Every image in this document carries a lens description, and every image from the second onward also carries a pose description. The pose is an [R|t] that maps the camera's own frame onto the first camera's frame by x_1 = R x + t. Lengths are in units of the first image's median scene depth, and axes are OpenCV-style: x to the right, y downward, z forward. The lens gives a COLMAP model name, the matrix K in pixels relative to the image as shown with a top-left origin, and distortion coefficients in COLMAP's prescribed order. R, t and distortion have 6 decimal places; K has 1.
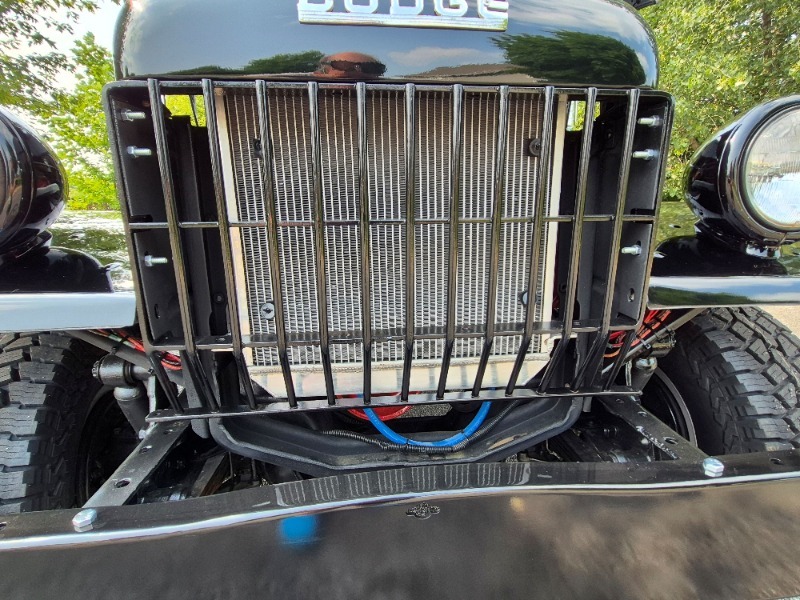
lens RADIAL K [[404.4, 0, 400.2], [0, 404.4, 294.8], [0, 0, 1]] dist [-0.010251, -0.000433]
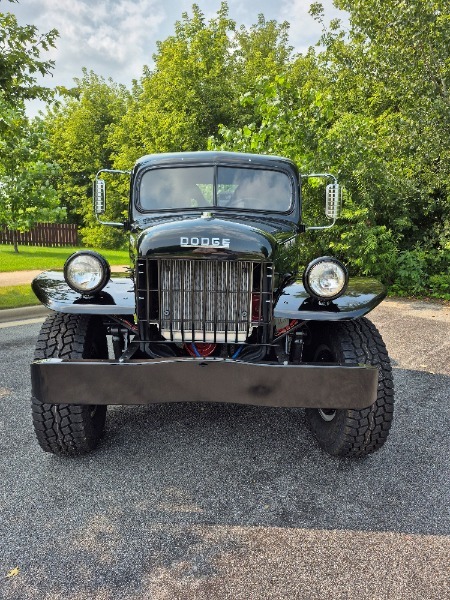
lens RADIAL K [[417.3, 0, 225.0], [0, 417.3, 300.0], [0, 0, 1]] dist [0.001211, -0.007547]
pose [[0.993937, 0.052375, -0.096677, 0.485224], [-0.057153, 0.997243, -0.047325, 0.062865], [0.093932, 0.052563, 0.994190, -2.388325]]
